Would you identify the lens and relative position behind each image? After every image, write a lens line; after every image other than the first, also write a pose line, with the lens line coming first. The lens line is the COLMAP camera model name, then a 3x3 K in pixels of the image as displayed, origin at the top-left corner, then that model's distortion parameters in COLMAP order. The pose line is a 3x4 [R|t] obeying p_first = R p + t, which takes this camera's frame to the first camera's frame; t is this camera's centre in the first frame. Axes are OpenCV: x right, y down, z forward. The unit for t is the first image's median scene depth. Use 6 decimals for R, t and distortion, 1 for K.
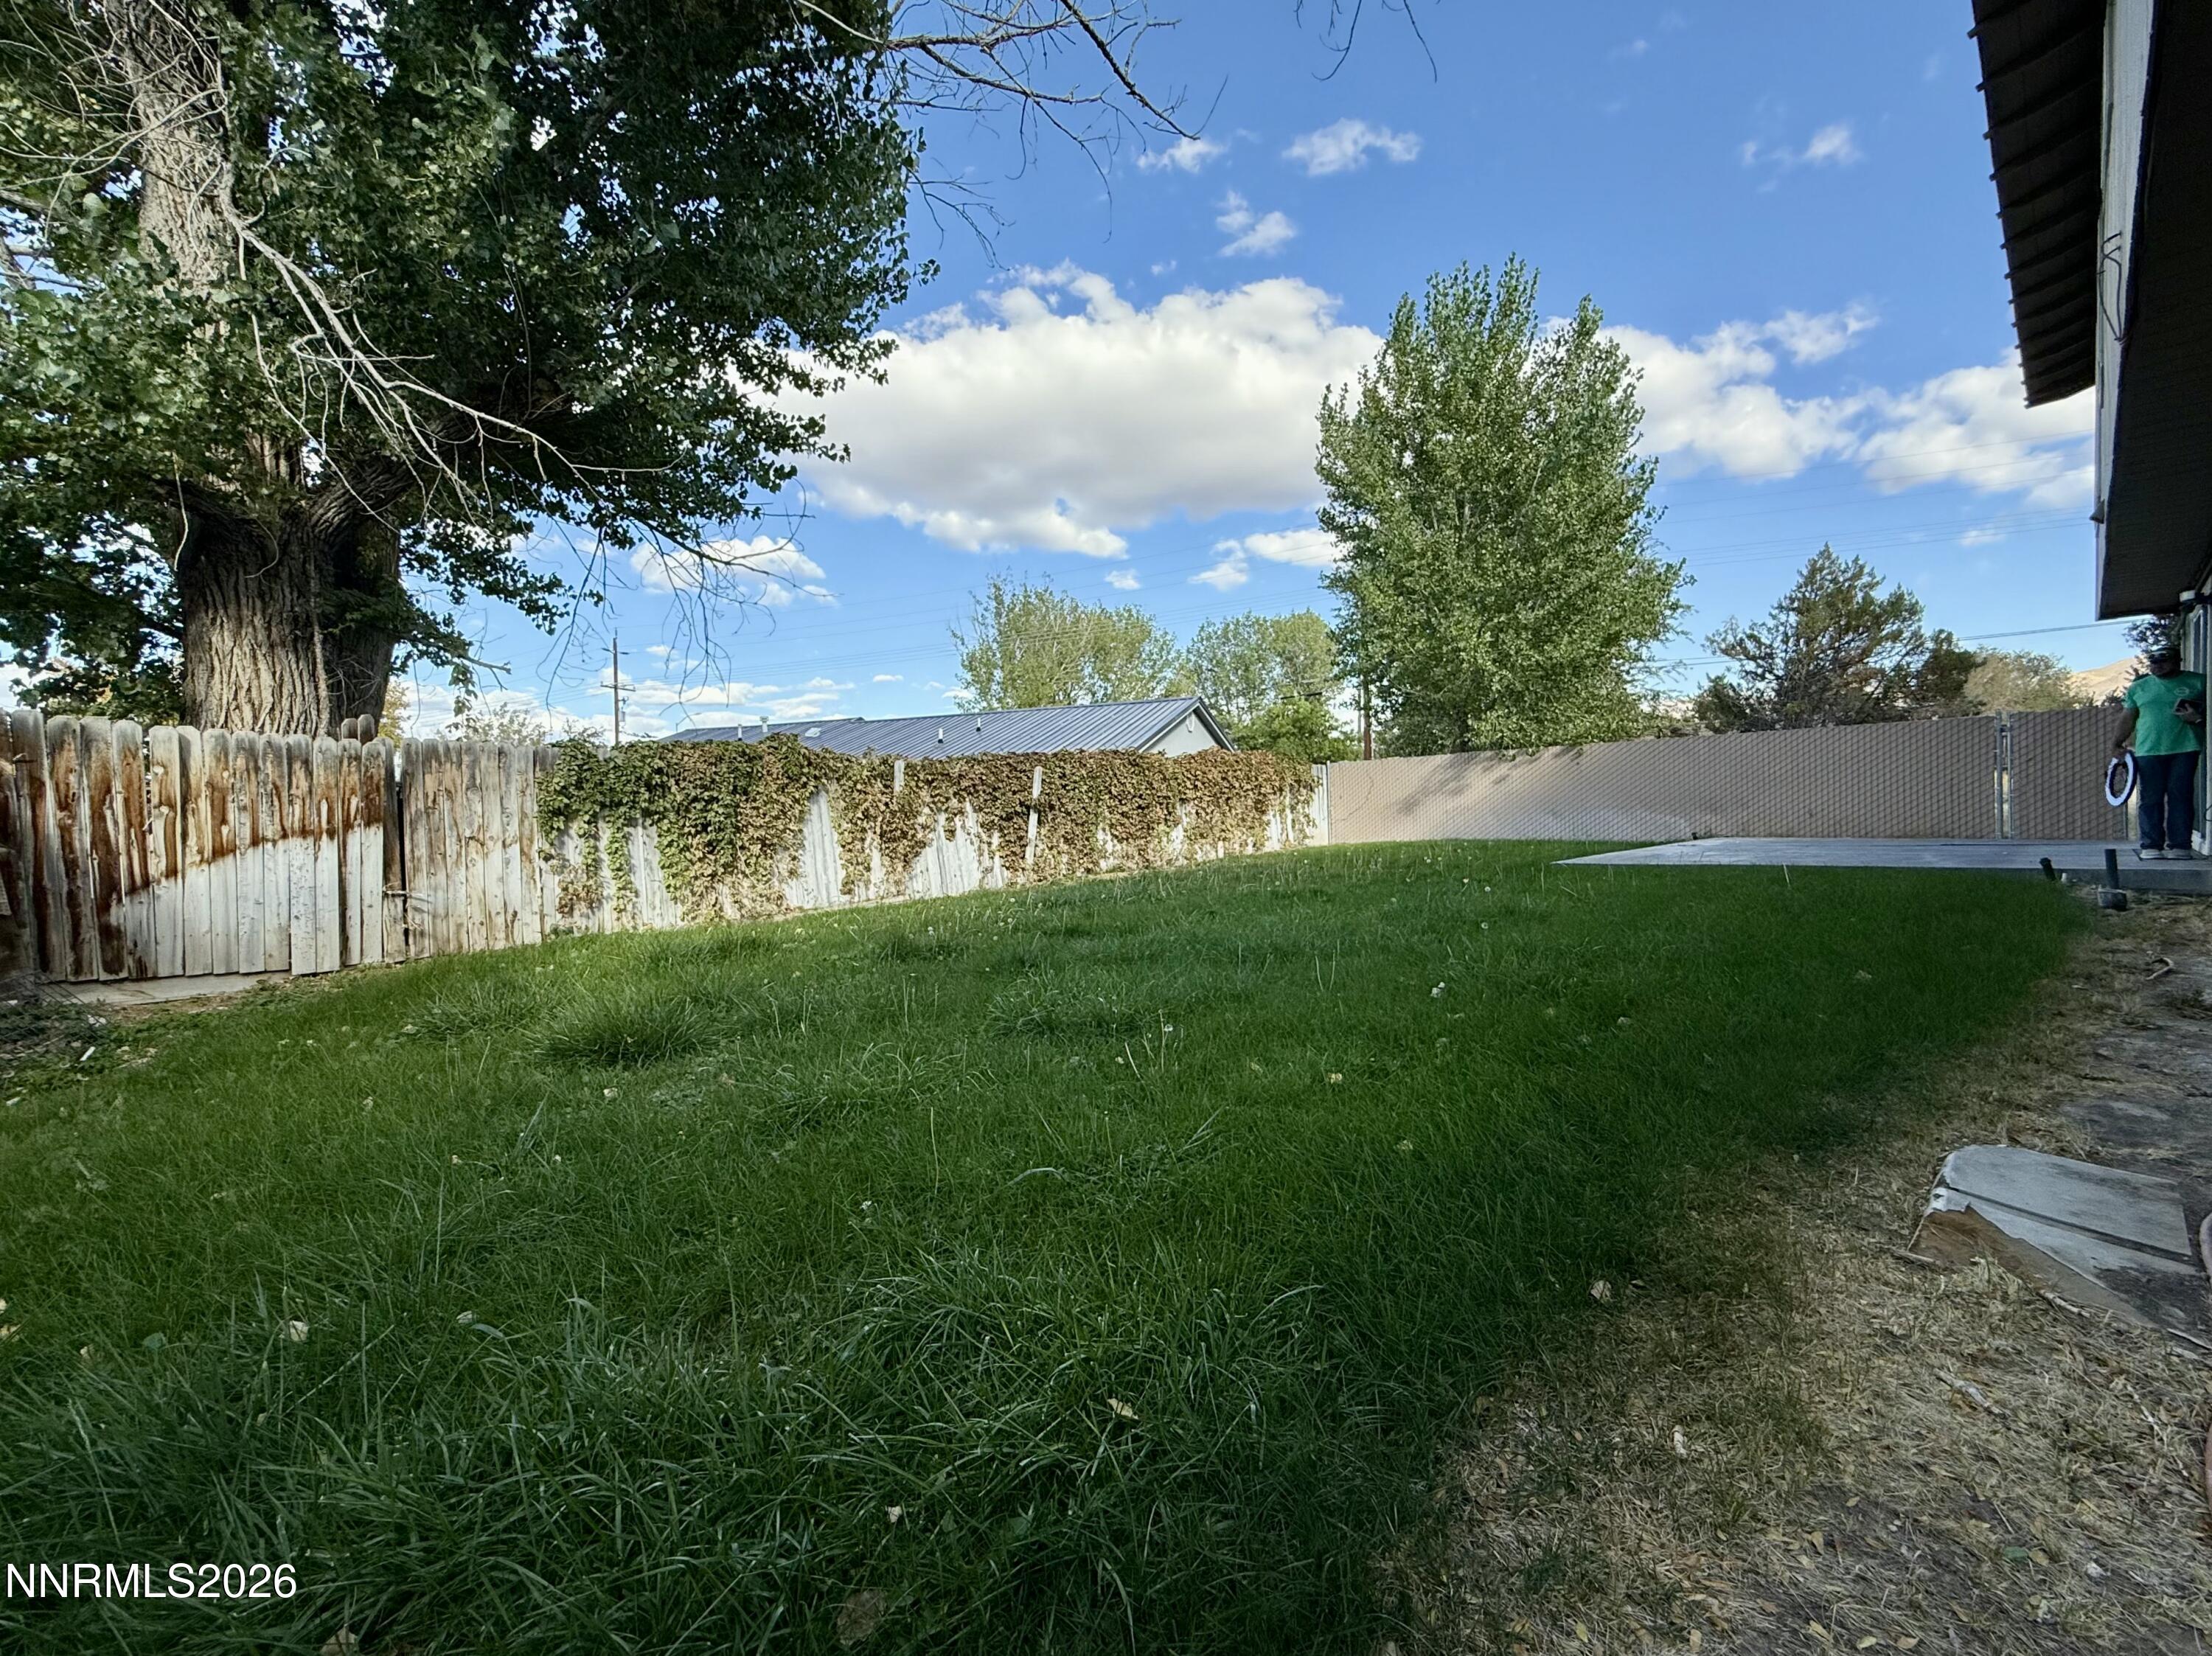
lens RADIAL K [[883.3, 0, 1098.3], [0, 883.3, 833.3], [0, 0, 1]] dist [-0.002983, 0.000130]
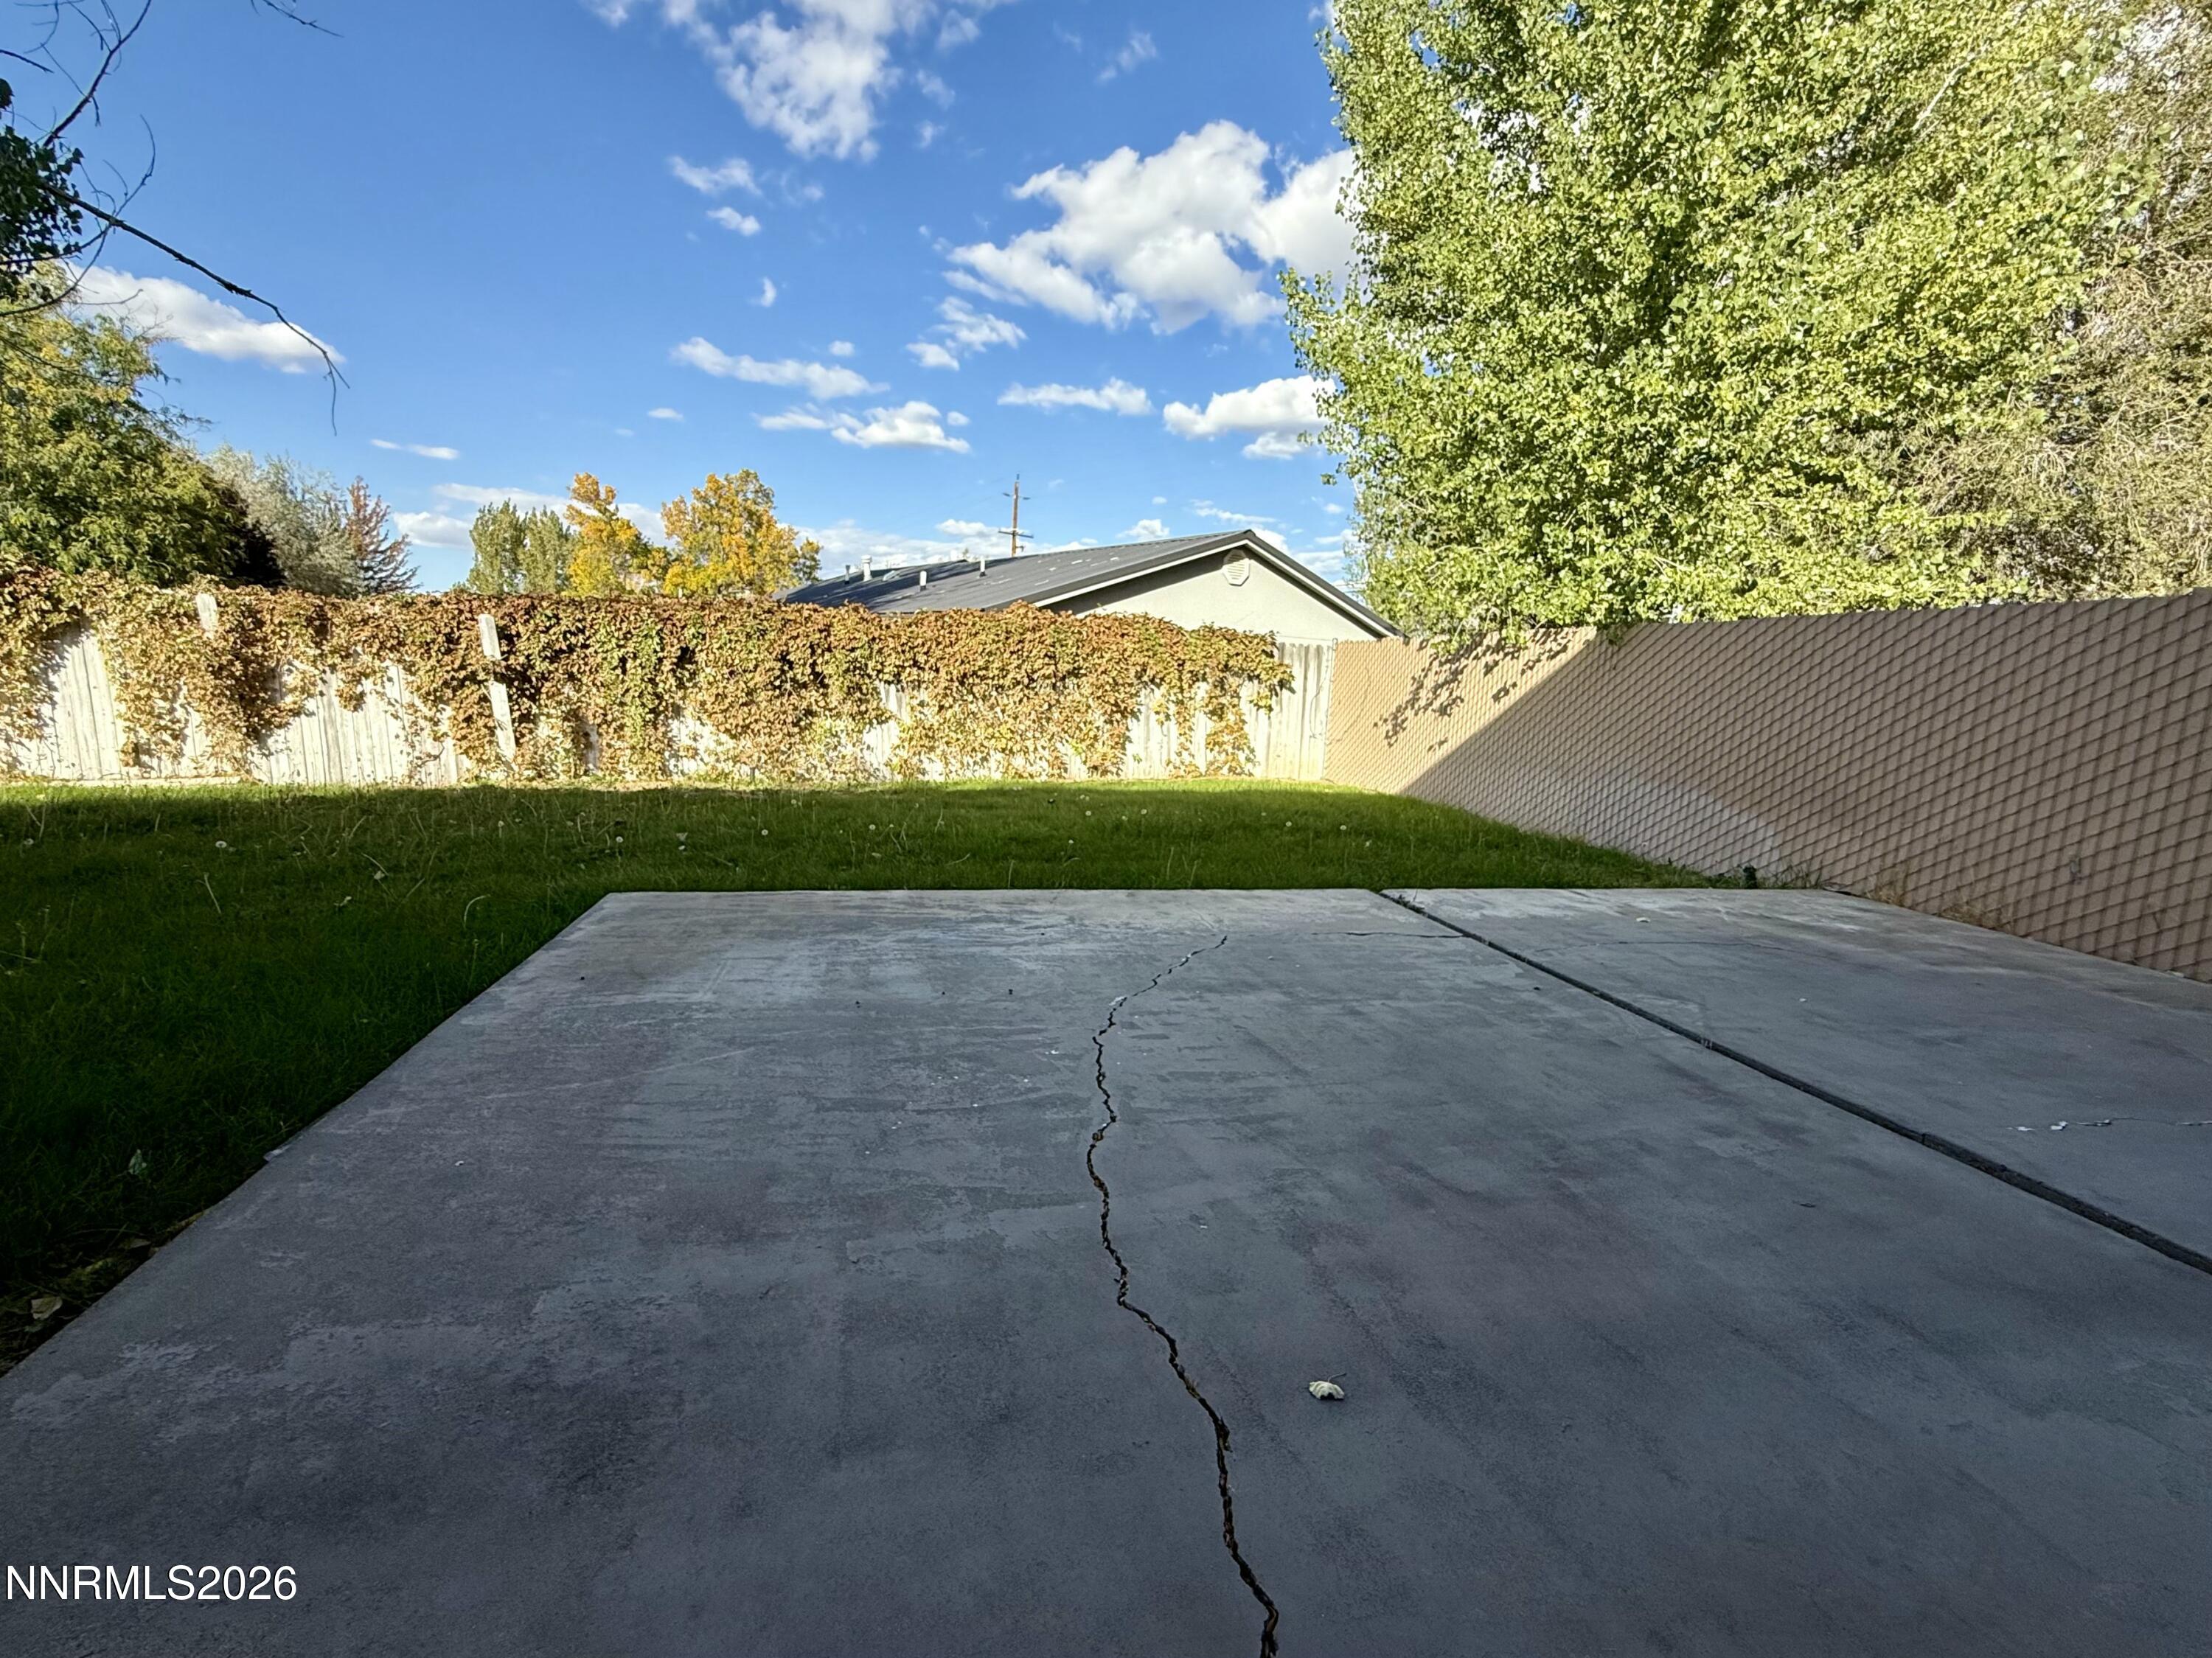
lens RADIAL K [[994.3, 0, 1104.5], [0, 994.3, 837.3], [0, 0, 1]] dist [0.004891, -0.001359]
pose [[0.858951, 0.145398, -0.490980, 1.363165], [-0.081642, 0.985460, 0.149005, -0.107070], [0.505507, -0.087903, 0.858333, 1.030242]]
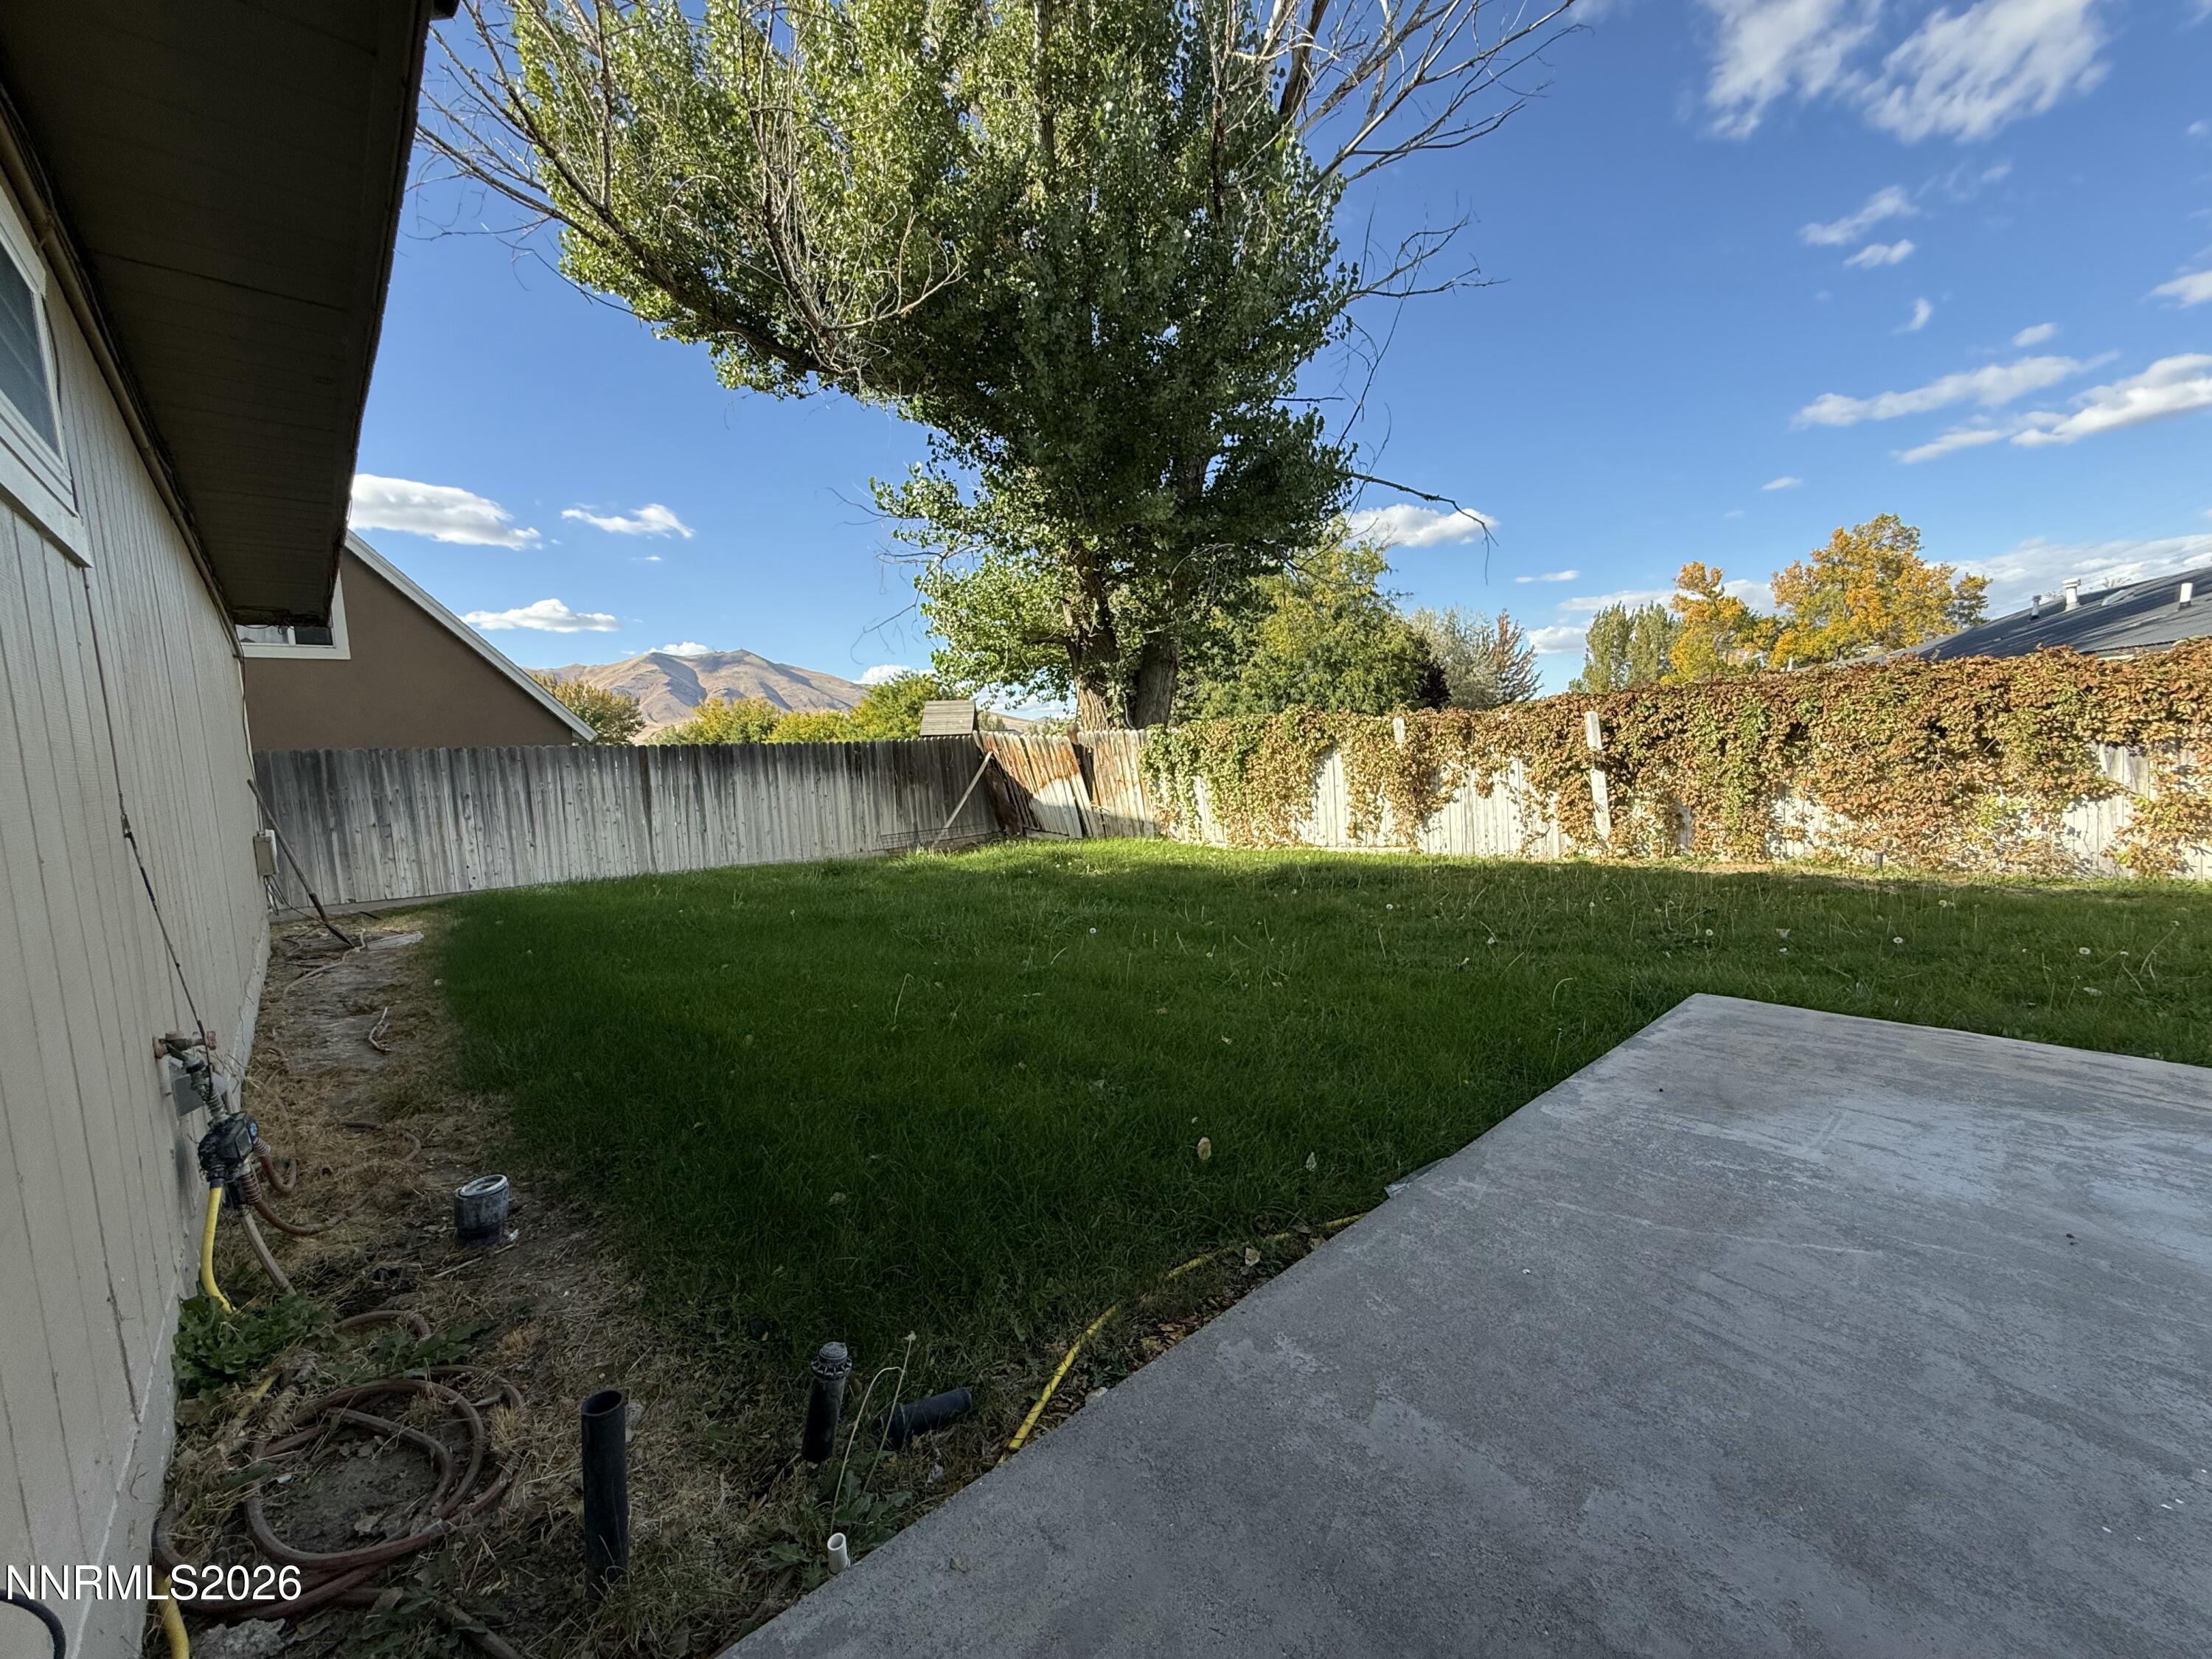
lens RADIAL K [[883.3, 0, 1102.2], [0, 883.3, 825.5], [0, 0, 1]] dist [-0.002983, 0.000130]
pose [[-0.014737, 0.113537, -0.993424, 1.309608], [0.012643, 0.993474, 0.113355, -0.124417], [0.999811, -0.010889, -0.016076, 1.062348]]
